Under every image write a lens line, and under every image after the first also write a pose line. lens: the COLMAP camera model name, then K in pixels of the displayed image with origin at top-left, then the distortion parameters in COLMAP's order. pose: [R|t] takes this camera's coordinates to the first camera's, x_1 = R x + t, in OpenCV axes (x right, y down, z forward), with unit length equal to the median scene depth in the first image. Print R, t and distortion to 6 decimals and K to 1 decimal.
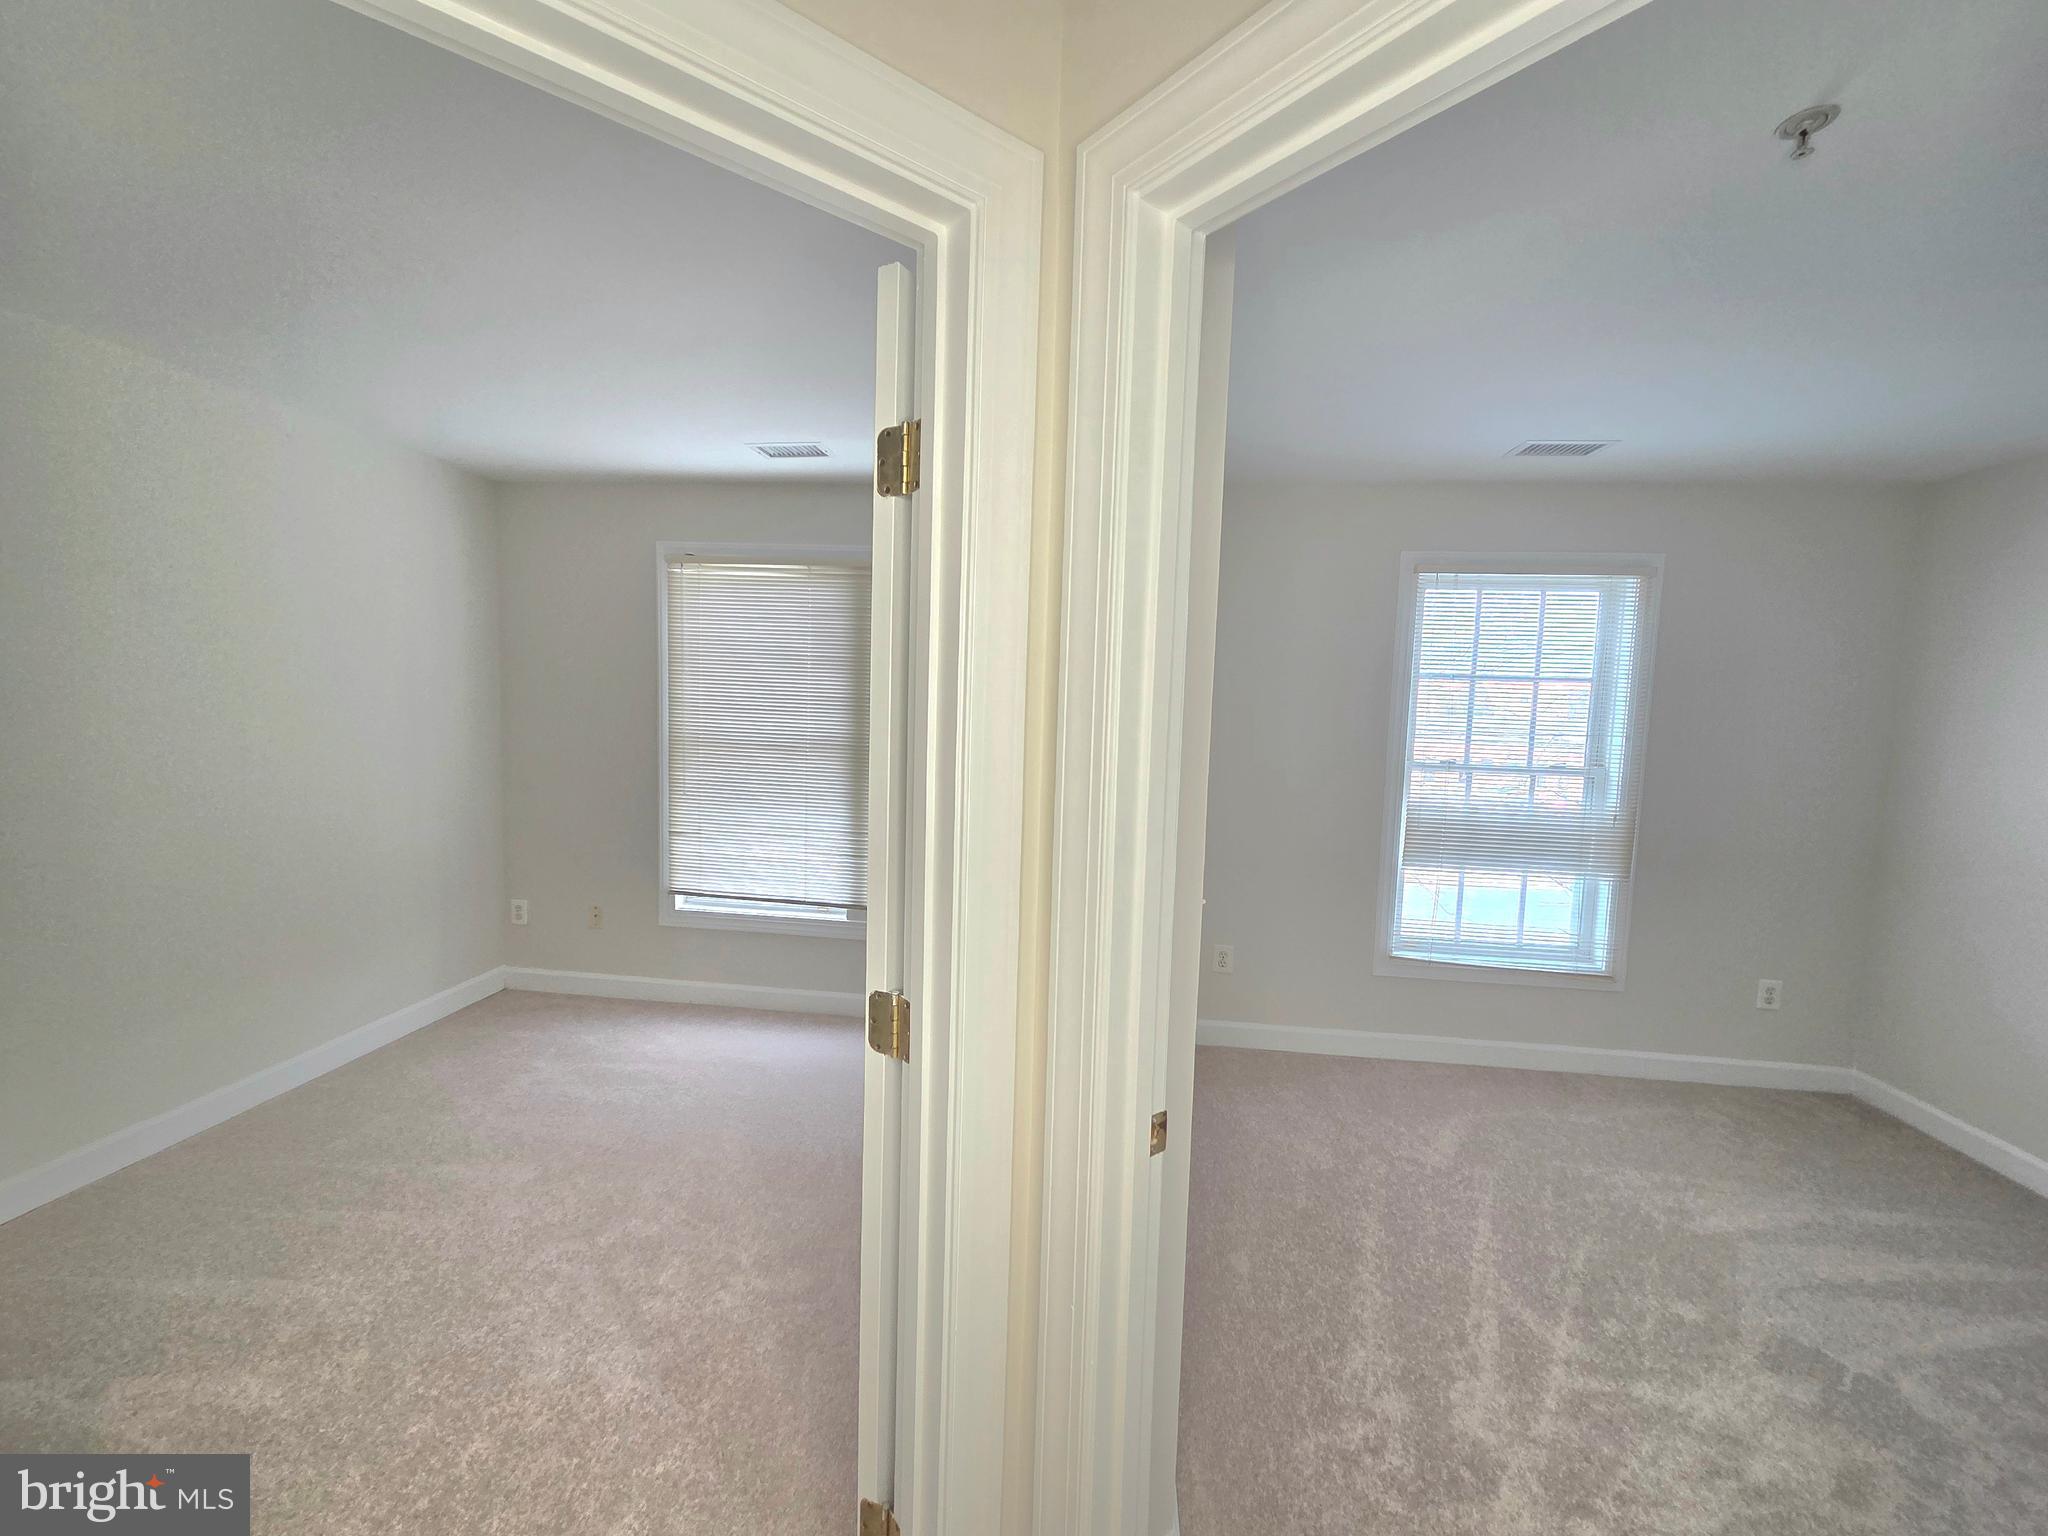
lens RADIAL K [[824.2, 0, 1020.6], [0, 824.2, 770.3], [0, 0, 1]] dist [0.001656, 0.000124]
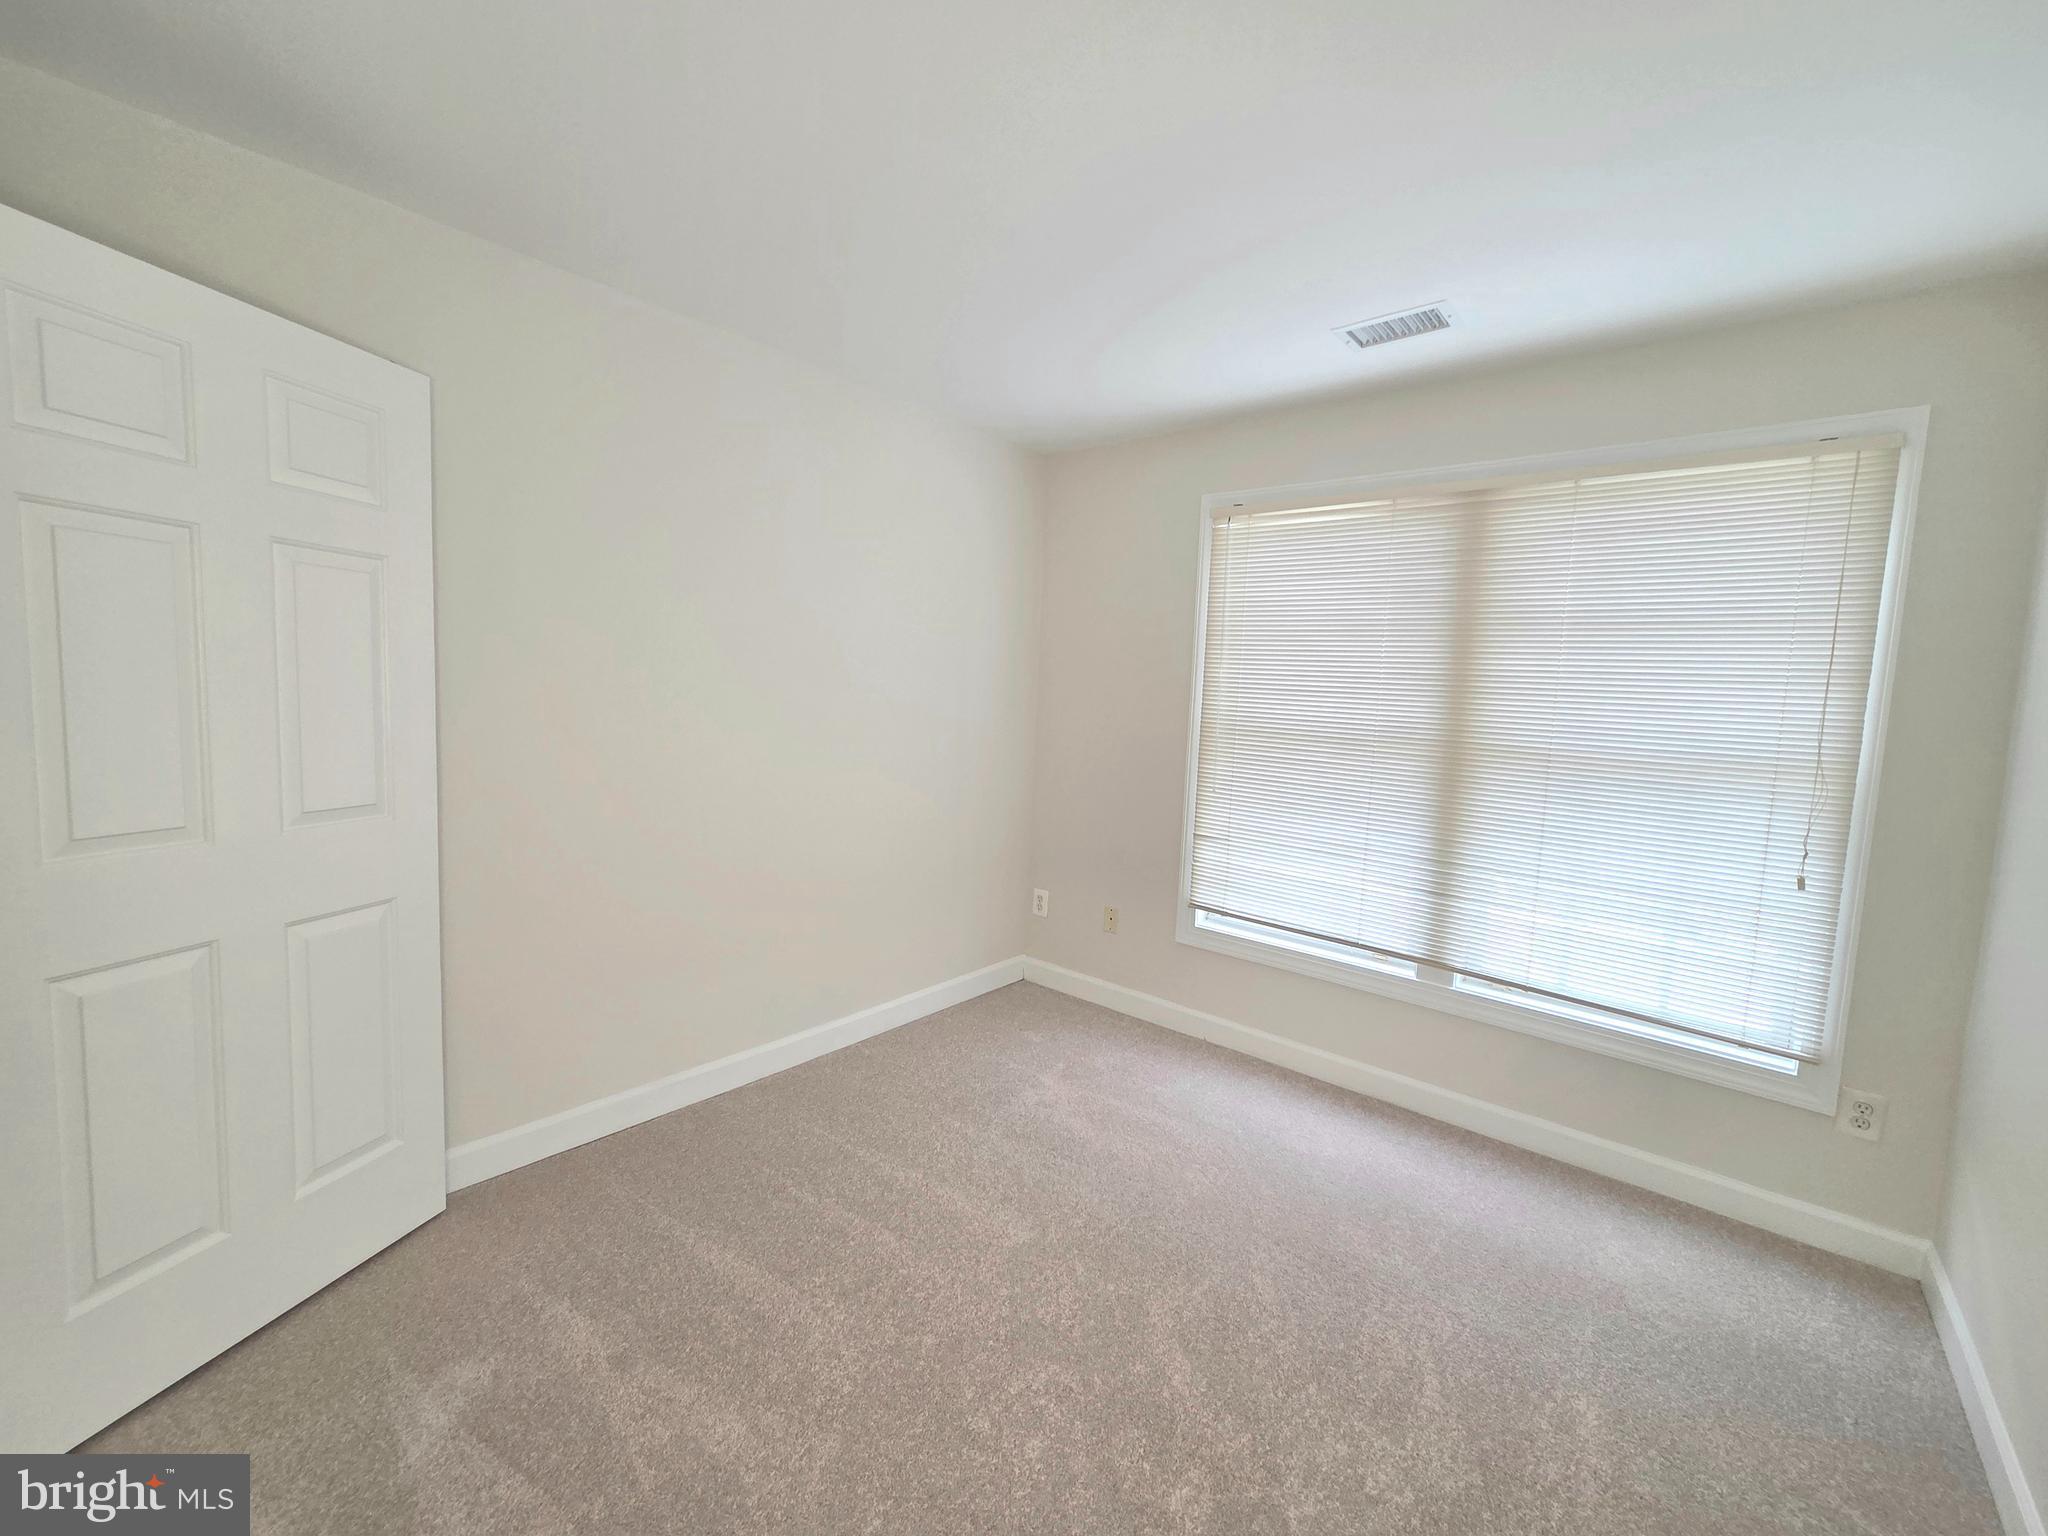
lens RADIAL K [[824.2, 0, 1028.5], [0, 824.2, 763.9], [0, 0, 1]] dist [0.001656, 0.000124]
pose [[0.835854, 0.052909, -0.546396, -0.127656], [-0.062074, 0.998070, 0.001688, 0.013223], [0.545431, 0.032507, 0.837525, 0.225977]]
